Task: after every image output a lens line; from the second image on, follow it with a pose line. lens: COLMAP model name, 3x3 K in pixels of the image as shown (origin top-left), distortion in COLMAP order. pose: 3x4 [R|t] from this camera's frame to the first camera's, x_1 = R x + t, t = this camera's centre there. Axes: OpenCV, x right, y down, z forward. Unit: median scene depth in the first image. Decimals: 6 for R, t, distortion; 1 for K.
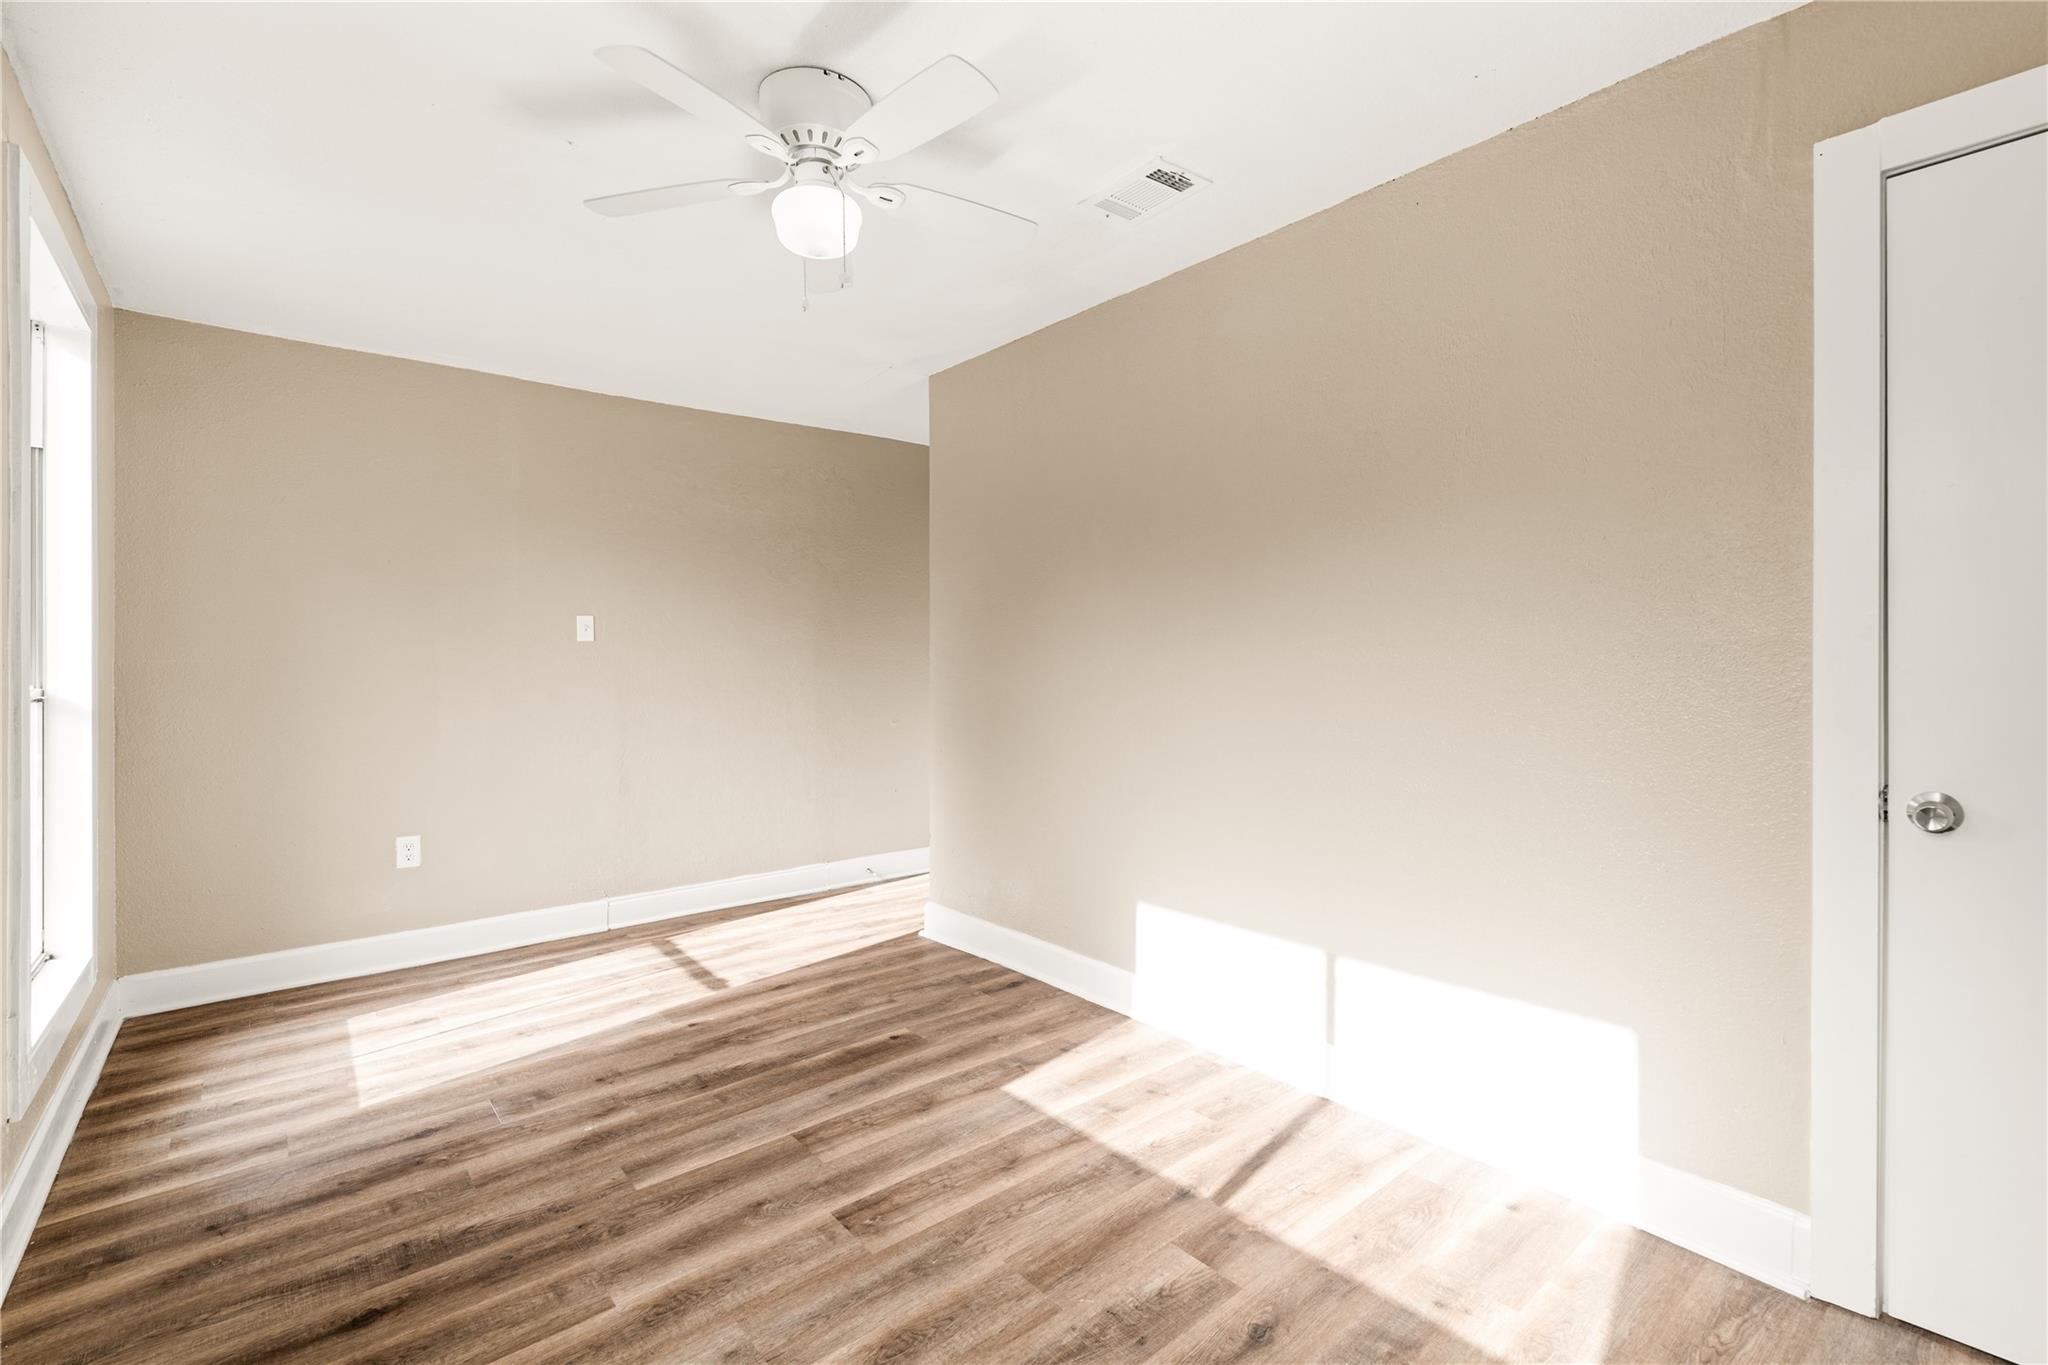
lens RADIAL K [[922.6, 0, 1024.0], [0, 922.6, 682.5], [0, 0, 1]] dist [-0.008072, 0.000475]
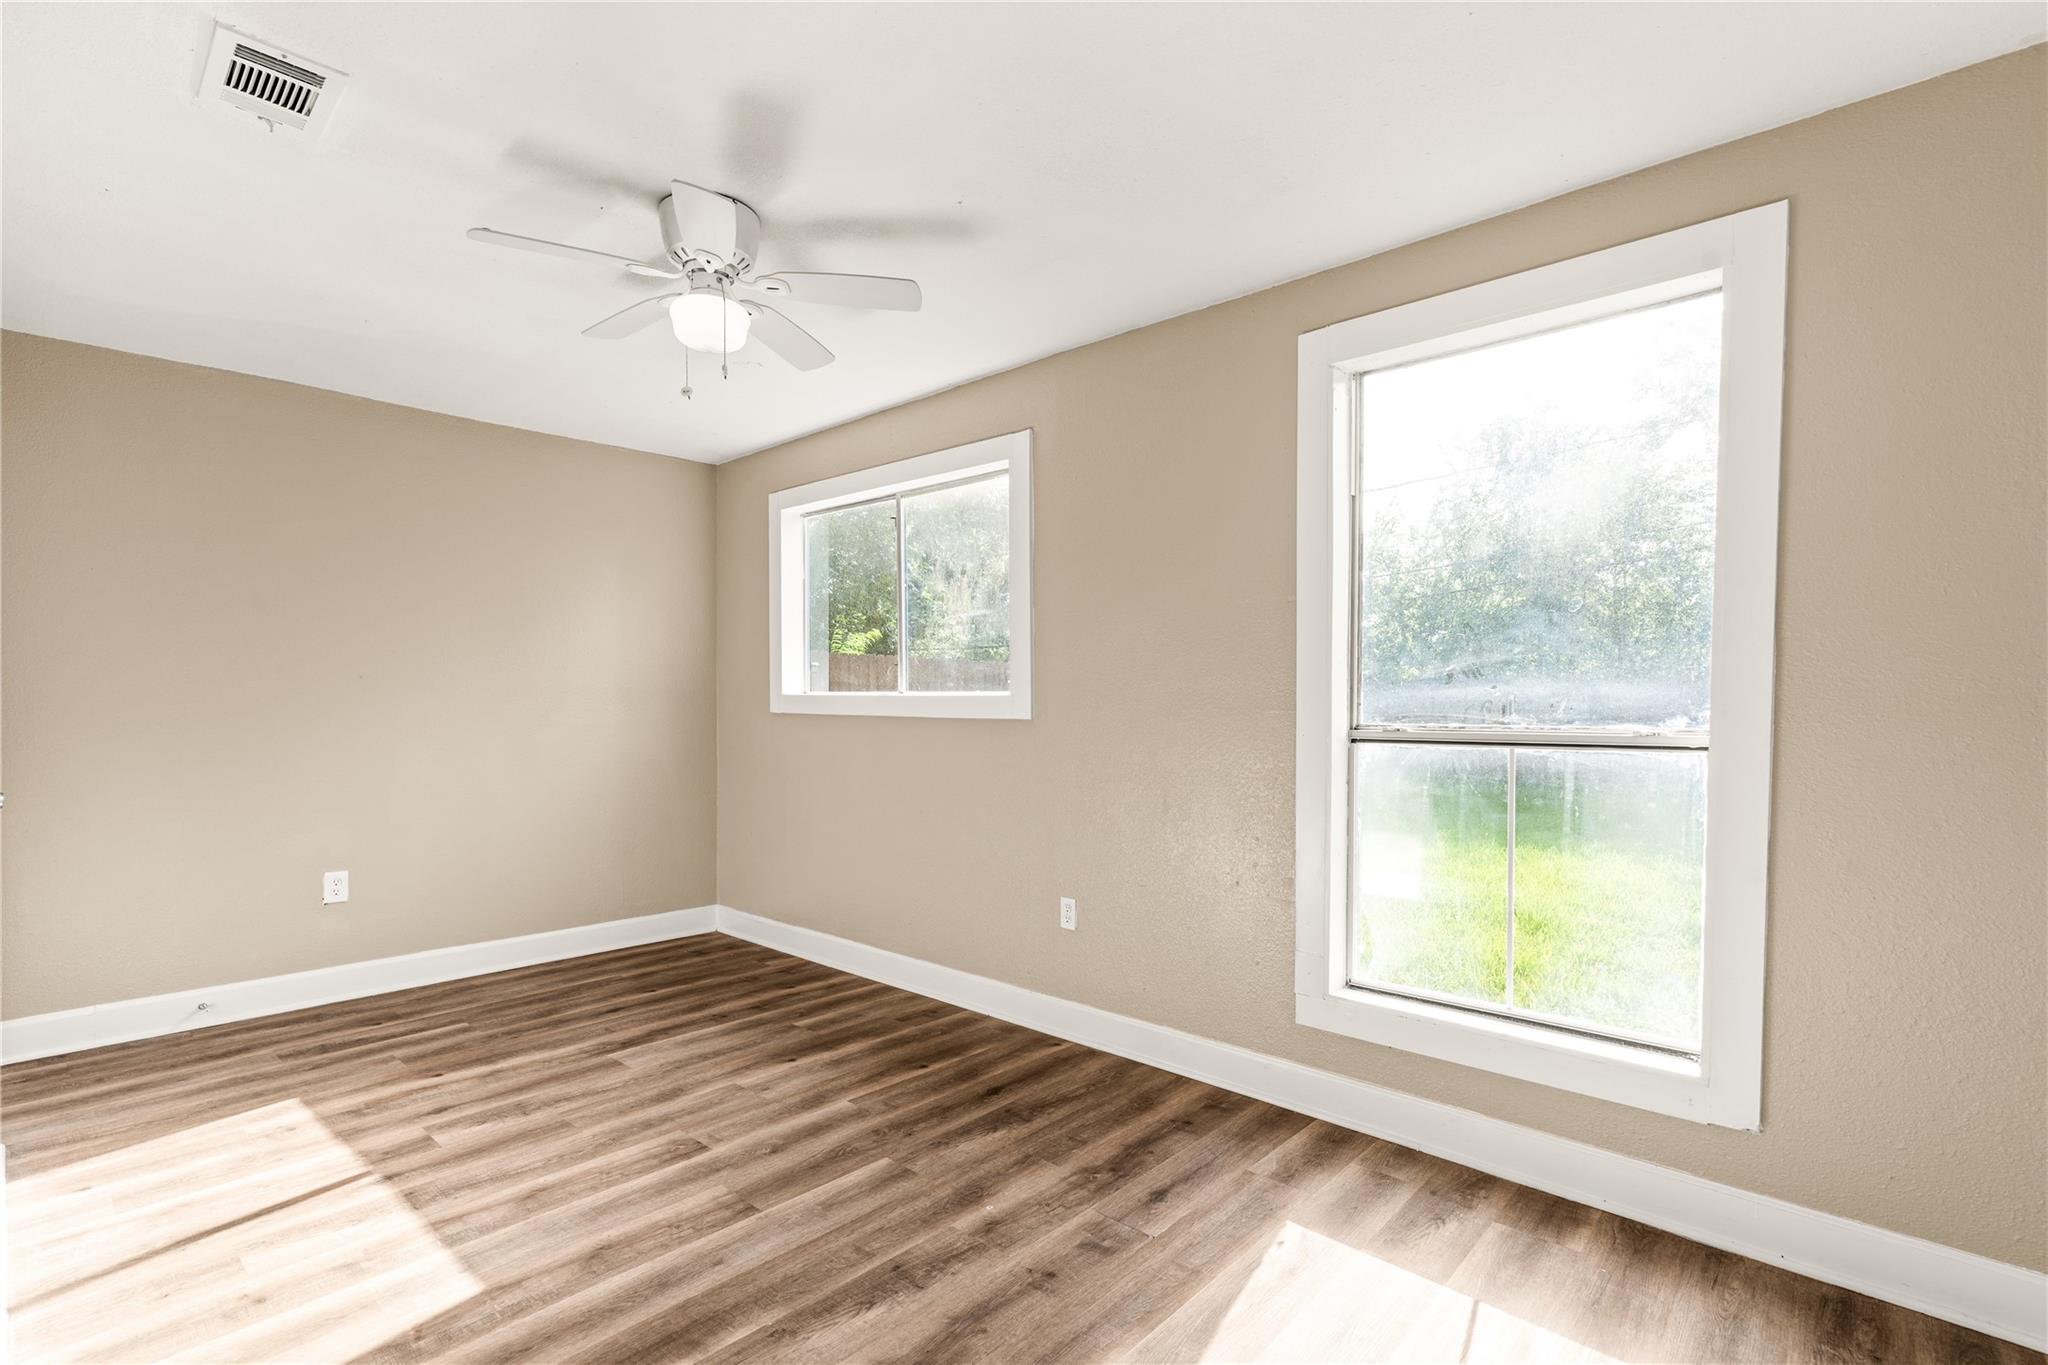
lens RADIAL K [[922.6, 0, 1024.0], [0, 922.6, 682.5], [0, 0, 1]] dist [-0.008072, 0.000475]
pose [[-0.988808, -0.004106, -0.149136, -0.381154], [-0.003171, 0.999974, -0.006506, -0.040019], [0.149159, -0.005960, -0.988795, 1.997465]]
